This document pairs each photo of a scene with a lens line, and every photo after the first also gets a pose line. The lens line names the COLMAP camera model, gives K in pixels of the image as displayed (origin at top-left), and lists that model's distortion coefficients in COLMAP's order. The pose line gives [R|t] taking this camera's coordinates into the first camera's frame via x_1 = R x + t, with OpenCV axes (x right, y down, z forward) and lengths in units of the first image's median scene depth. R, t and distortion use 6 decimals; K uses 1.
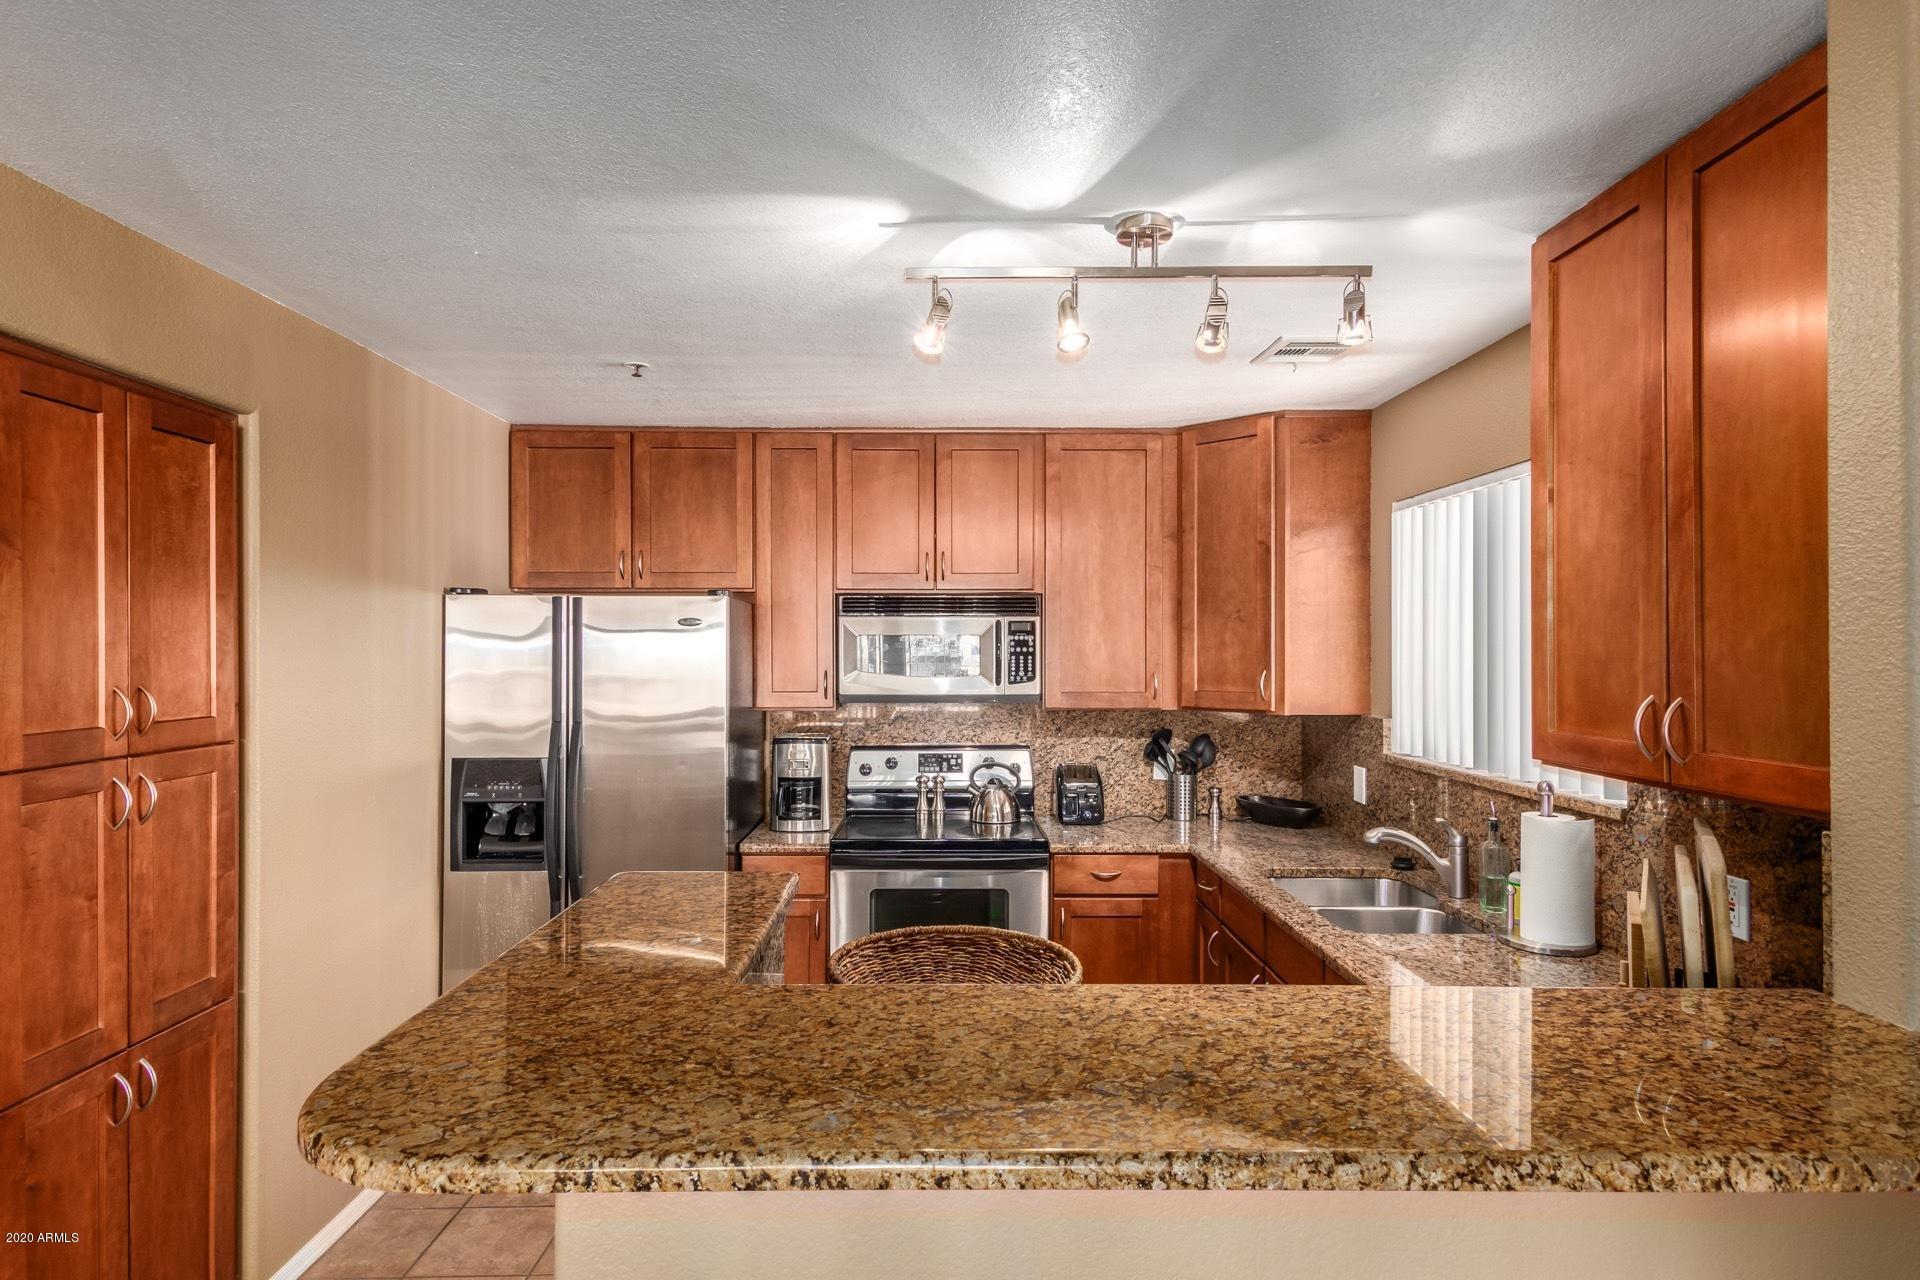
lens RADIAL K [[1007.8, 0, 955.3], [0, 1007.8, 647.4], [0, 0, 1]] dist [0.020221, -0.000373]
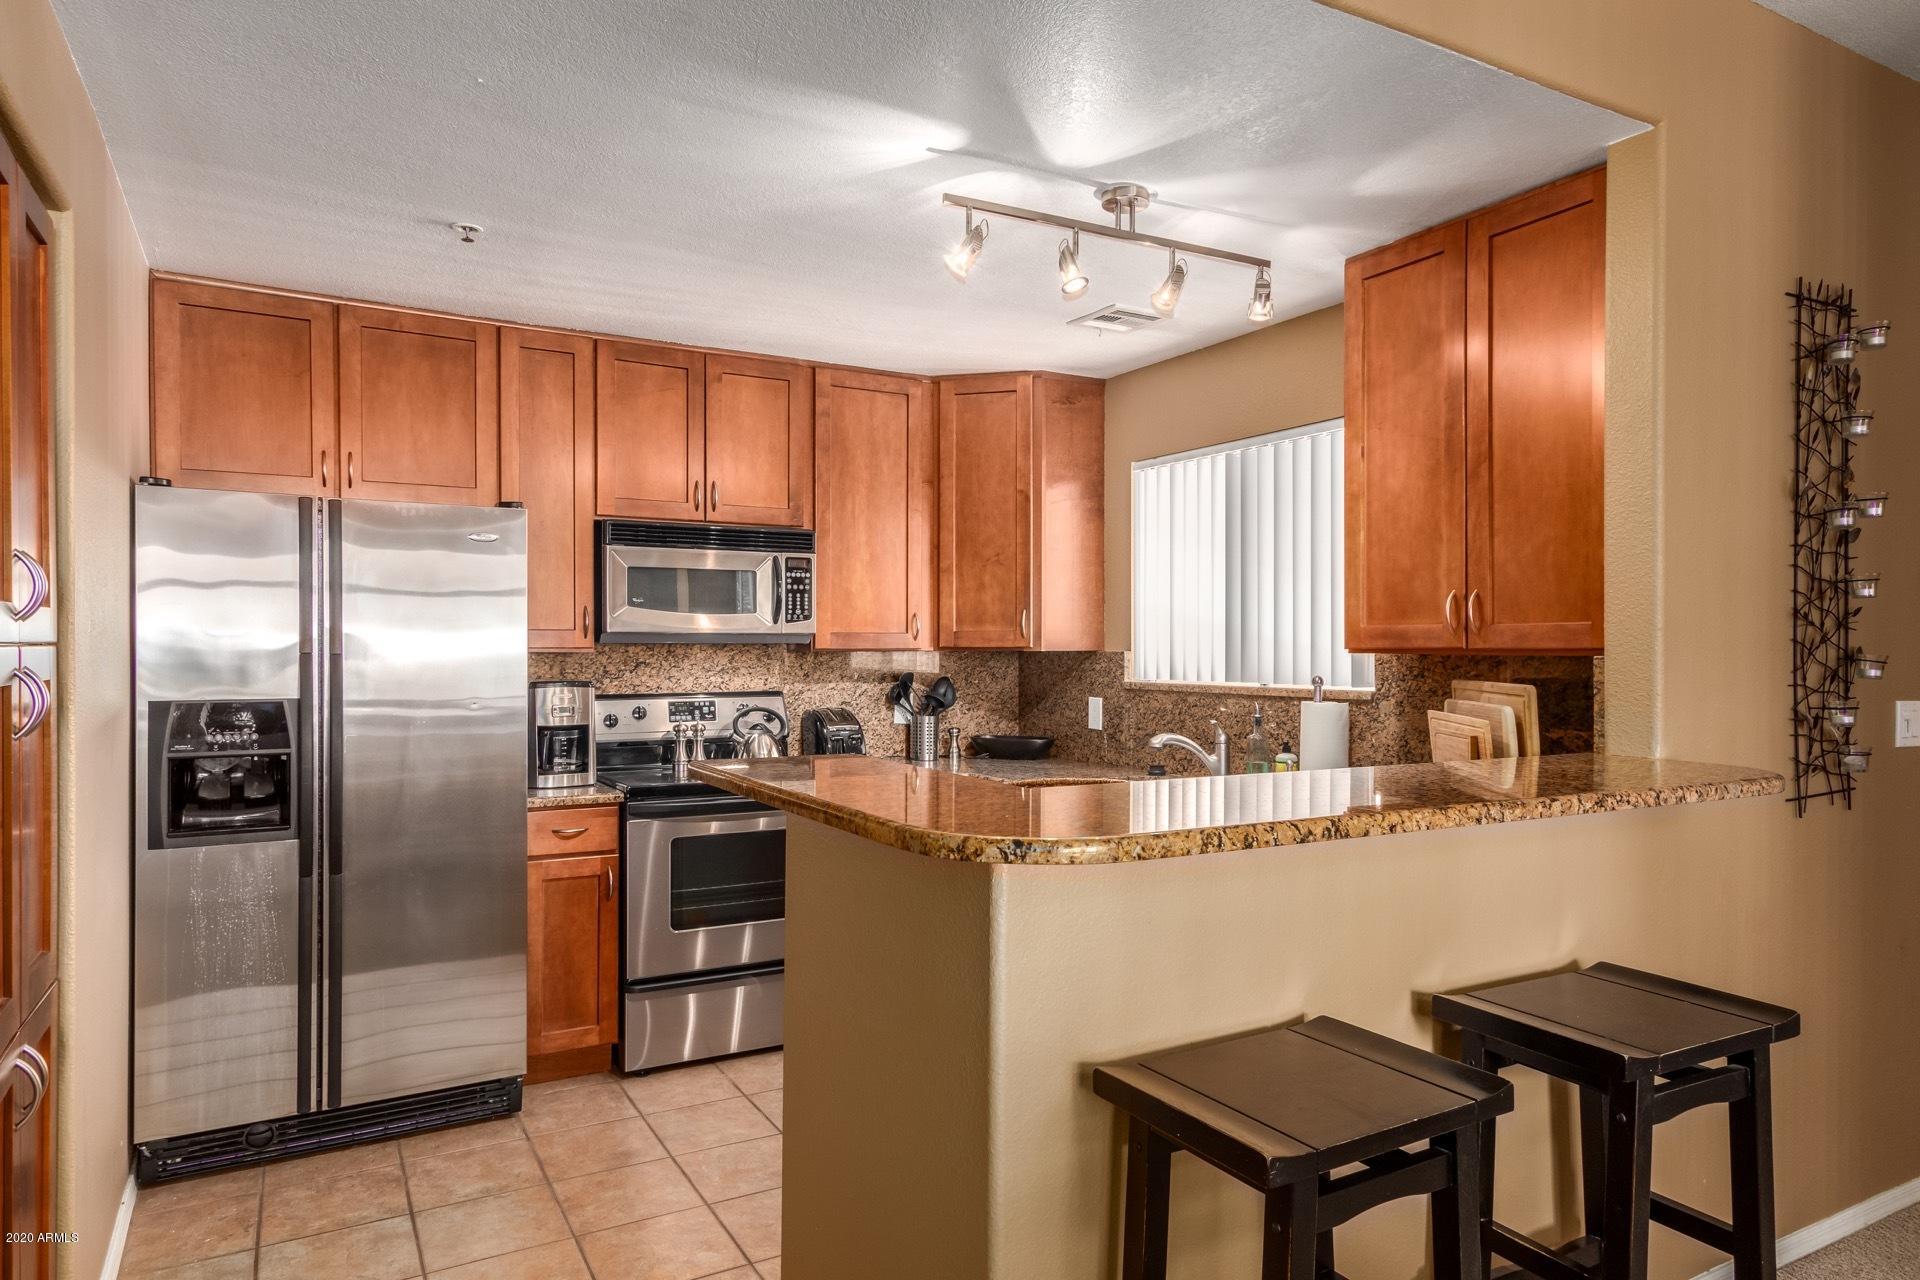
lens RADIAL K [[1165.6, 0, 958.7], [0, 1165.6, 651.4], [0, 0, 1]] dist [0.021958, 0.001788]
pose [[0.876079, -0.001317, 0.482166, -0.358104], [-0.001261, 0.999987, 0.005021, 0.061225], [-0.482166, -0.005007, 0.876065, -0.059978]]
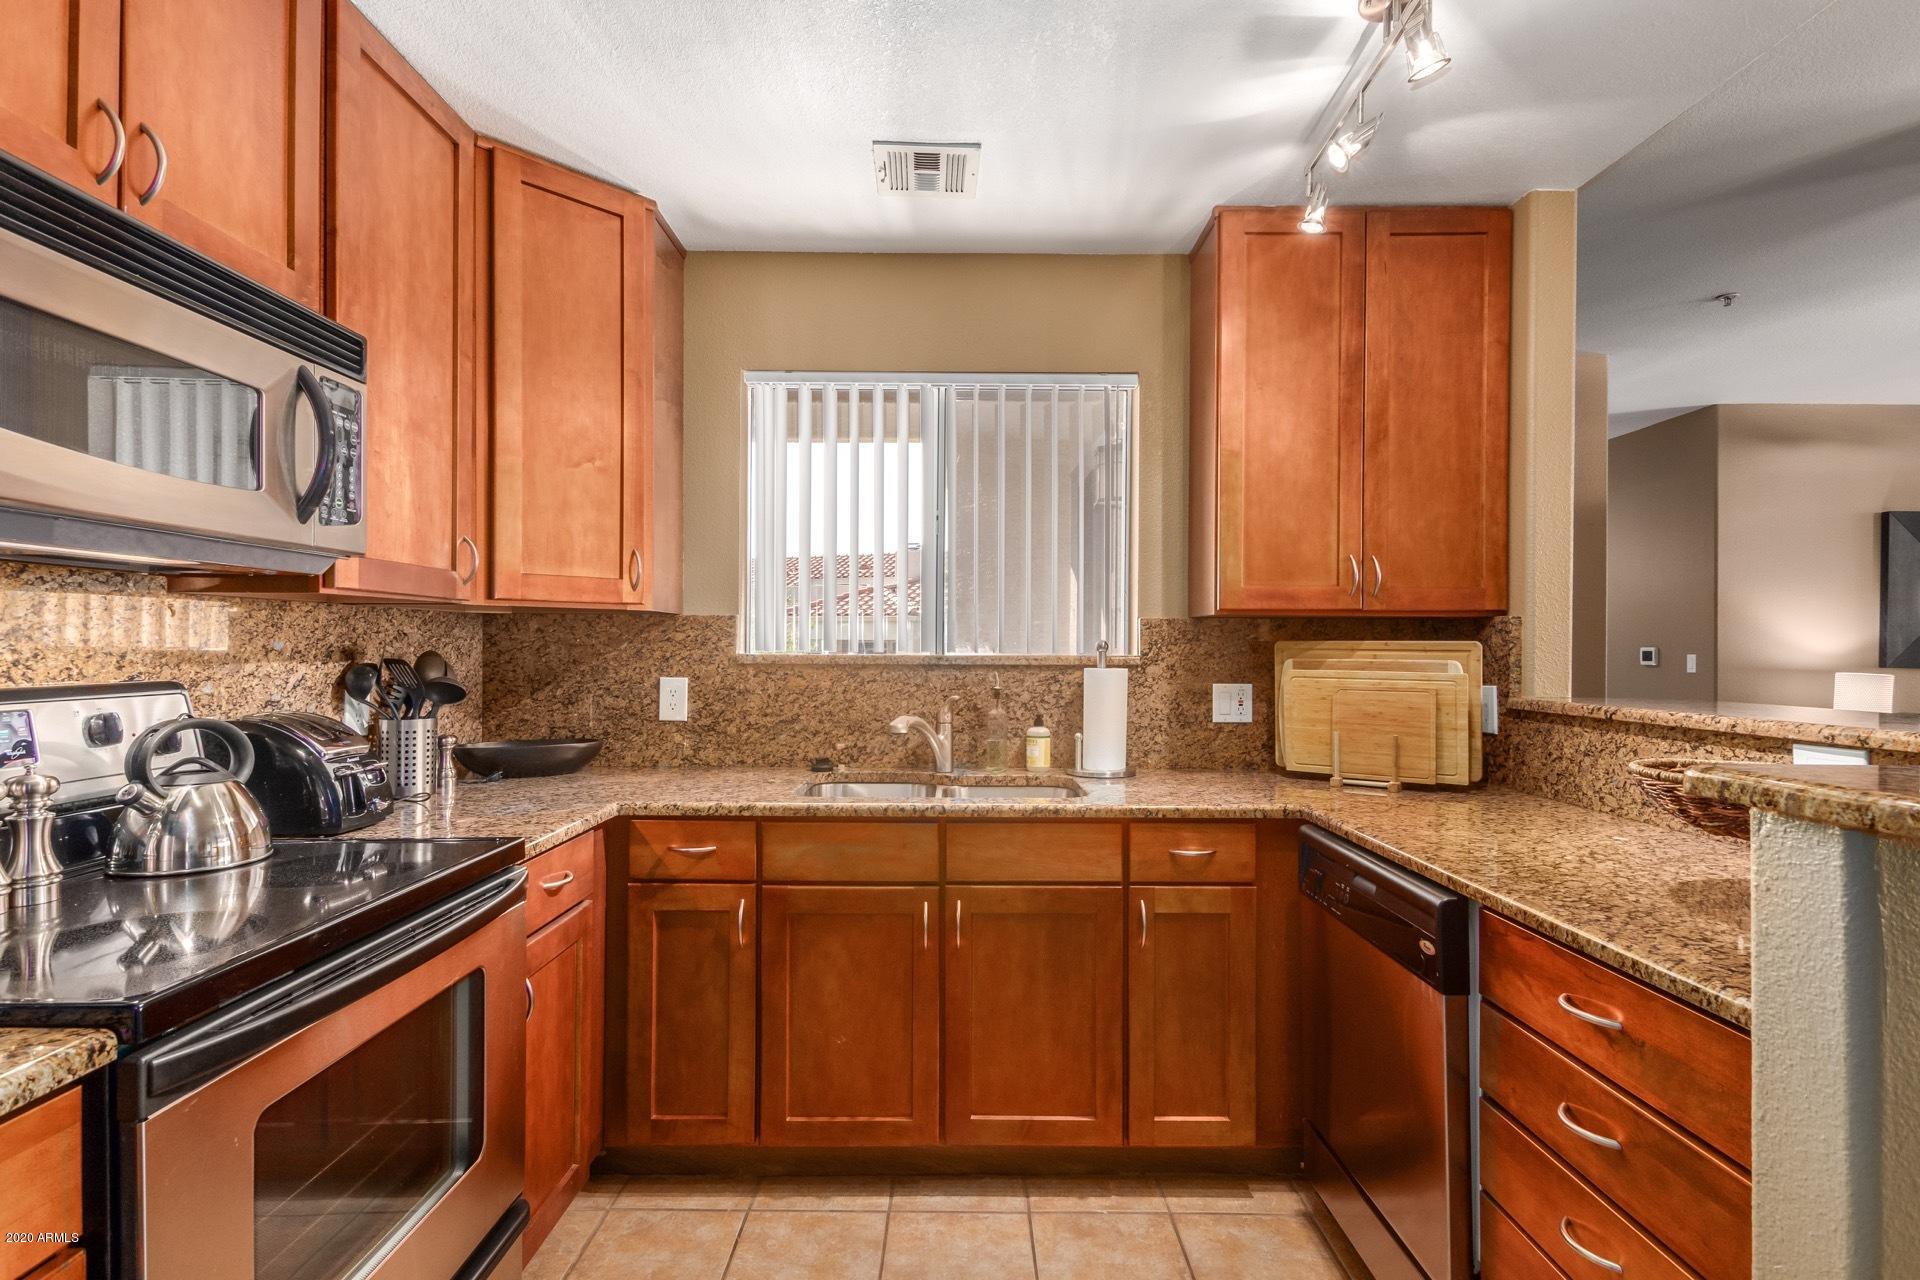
lens RADIAL K [[931.3, 0, 960.9], [0, 931.3, 648.0], [0, 0, 1]] dist [0.003155, -0.000503]
pose [[0.014133, -0.003281, 0.999895, -0.357767], [-0.006677, 0.999972, 0.003375, 0.090671], [-0.999878, -0.006724, 0.014111, 0.759290]]
